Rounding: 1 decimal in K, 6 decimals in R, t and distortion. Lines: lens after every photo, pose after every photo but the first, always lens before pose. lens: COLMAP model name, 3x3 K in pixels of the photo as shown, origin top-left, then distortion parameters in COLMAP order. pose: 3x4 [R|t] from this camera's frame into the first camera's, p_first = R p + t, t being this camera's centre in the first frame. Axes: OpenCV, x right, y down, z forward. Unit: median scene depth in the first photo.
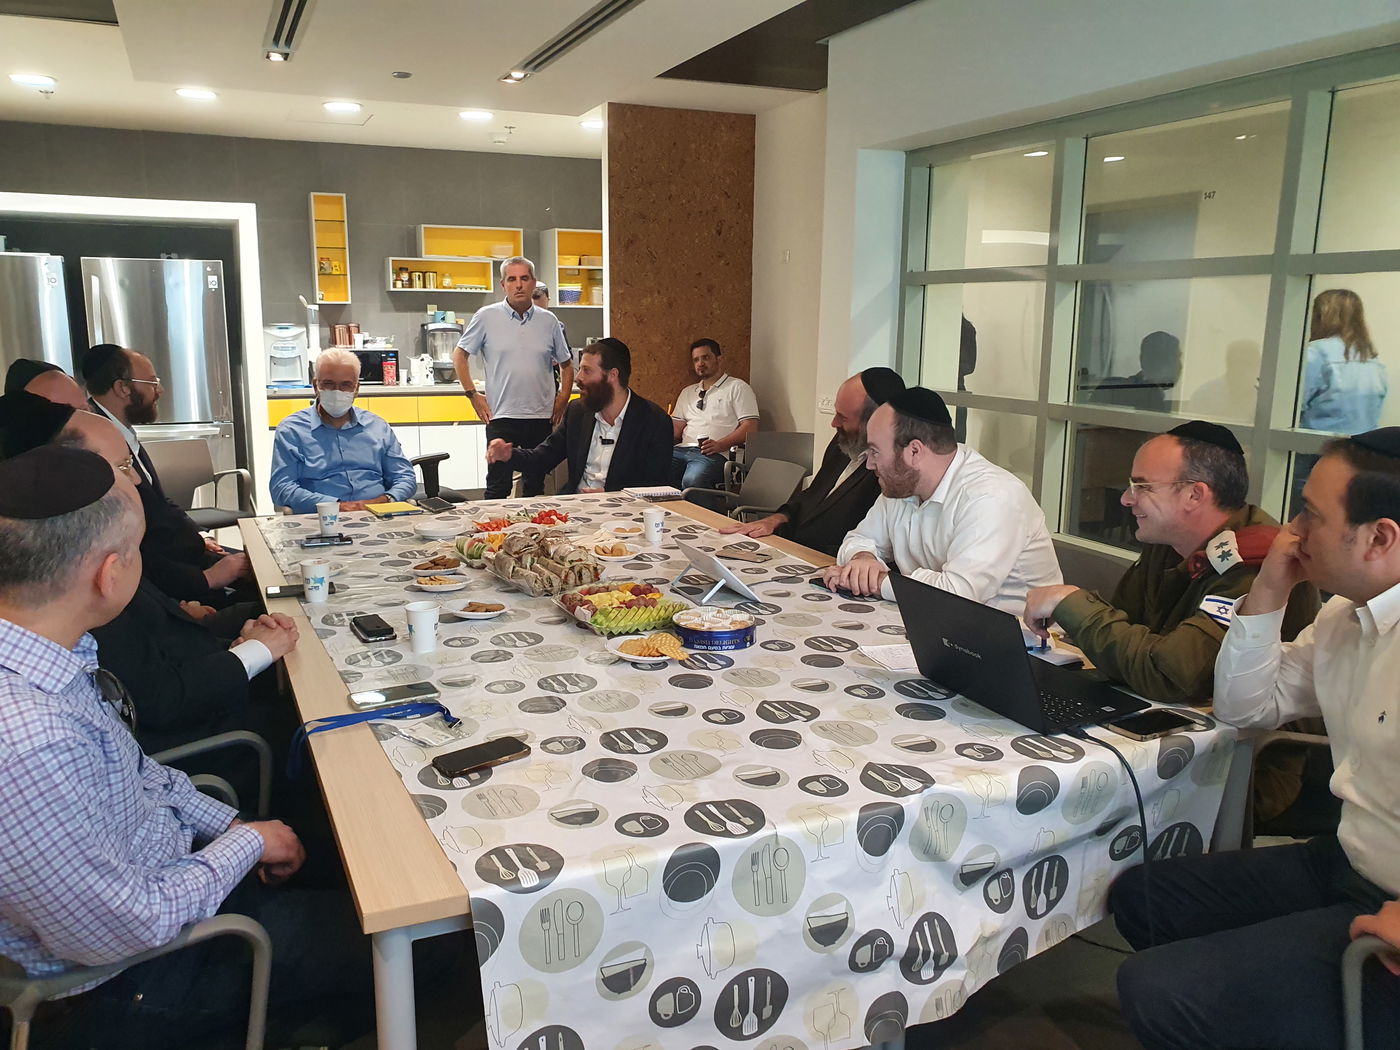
lens RADIAL K [[1106.4, 0, 674.6], [0, 1106.4, 525.1], [0, 0, 1]] dist [0.010001, 0.009606]
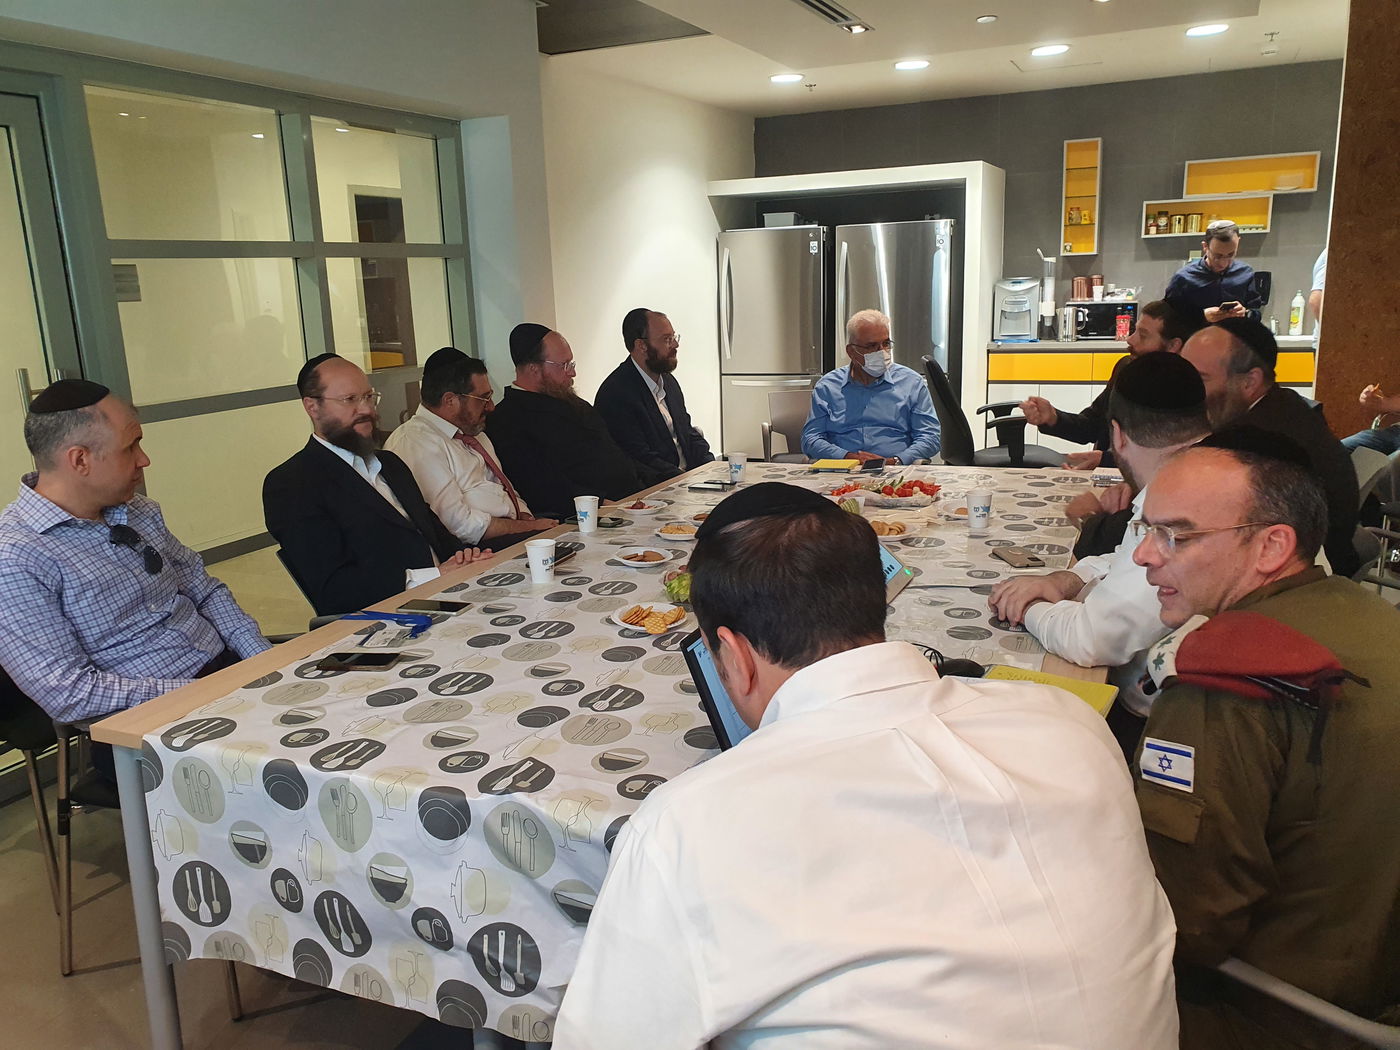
lens RADIAL K [[1106.4, 0, 674.6], [0, 1106.4, 525.1], [0, 0, 1]] dist [0.010001, 0.009606]
pose [[0.669159, 0.137112, -0.730361, 0.641868], [-0.104169, 0.990434, 0.090496, -0.058498], [0.735782, 0.015525, 0.677040, 0.302151]]
